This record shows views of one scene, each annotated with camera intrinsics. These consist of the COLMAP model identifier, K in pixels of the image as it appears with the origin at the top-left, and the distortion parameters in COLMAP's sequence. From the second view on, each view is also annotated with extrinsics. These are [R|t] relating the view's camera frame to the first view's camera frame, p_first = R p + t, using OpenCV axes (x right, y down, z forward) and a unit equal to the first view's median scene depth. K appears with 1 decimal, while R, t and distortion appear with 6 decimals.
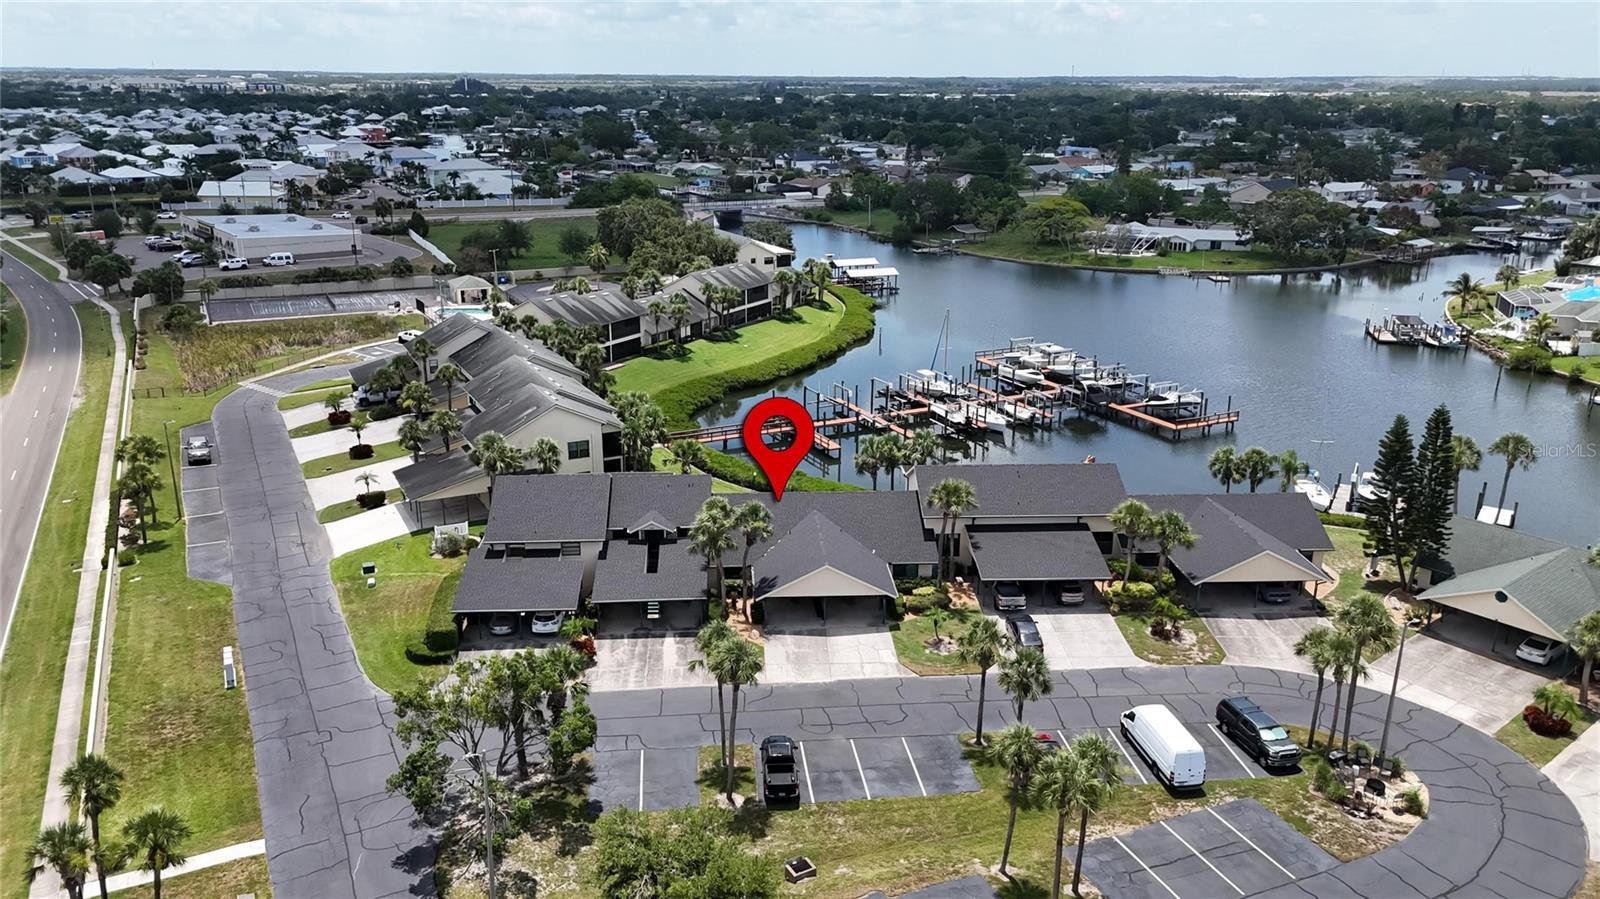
lens RADIAL K [[1180.4, 0, 797.4], [0, 1180.4, 453.2], [0, 0, 1]] dist [0.058266, -0.054358]
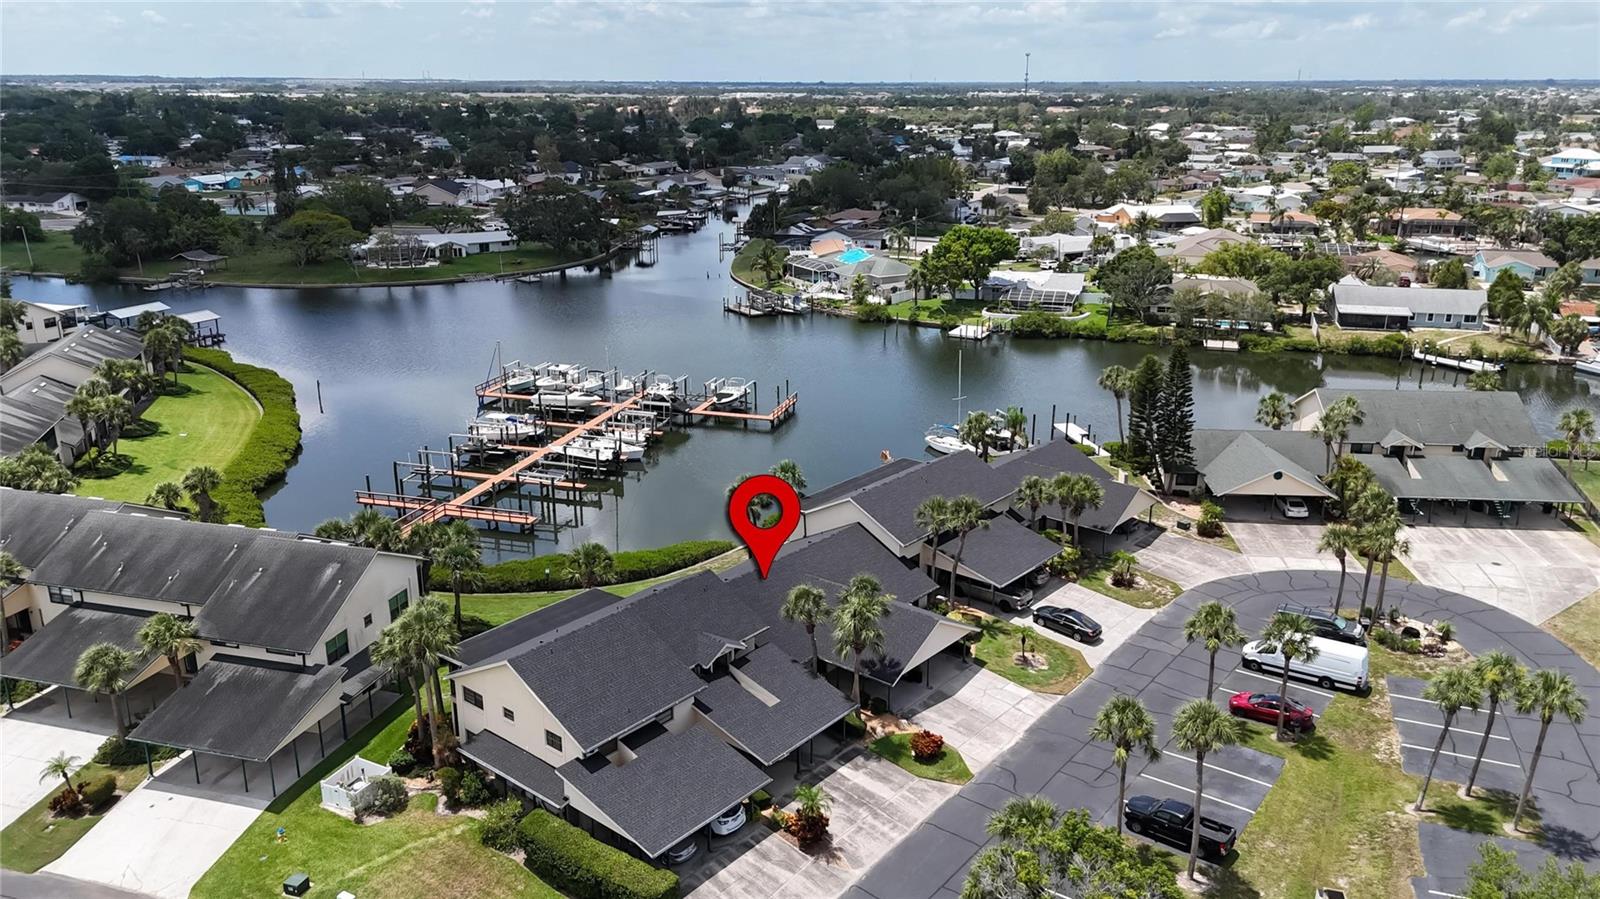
lens RADIAL K [[1180.4, 0, 796.8], [0, 1180.4, 450.6], [0, 0, 1]] dist [0.058266, -0.054358]
pose [[0.682101, -0.219205, 0.697630, -0.295455], [0.220994, 0.971198, 0.089088, -0.060999], [-0.697066, 0.093405, 0.710897, 0.194154]]
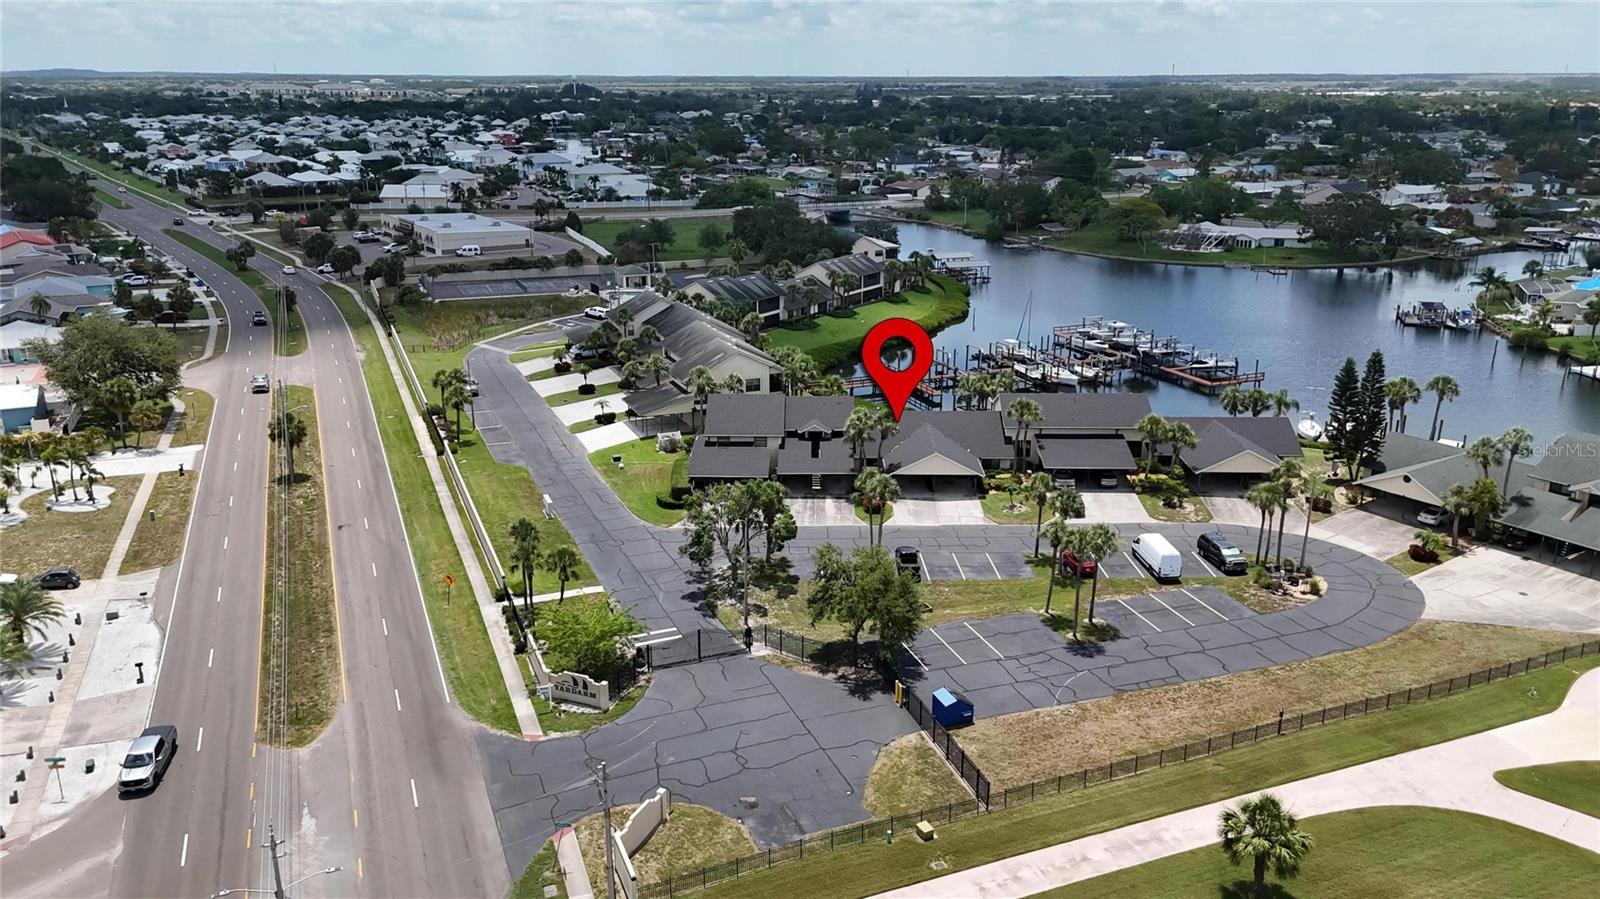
lens RADIAL K [[1180.4, 0, 792.9], [0, 1180.4, 452.4], [0, 0, 1]] dist [0.058266, -0.054358]
pose [[0.996818, 0.018661, -0.077492, -0.018219], [-0.018710, 0.999825, 0.000103, 0.044780], [0.077481, 0.001347, 0.996993, -0.219488]]
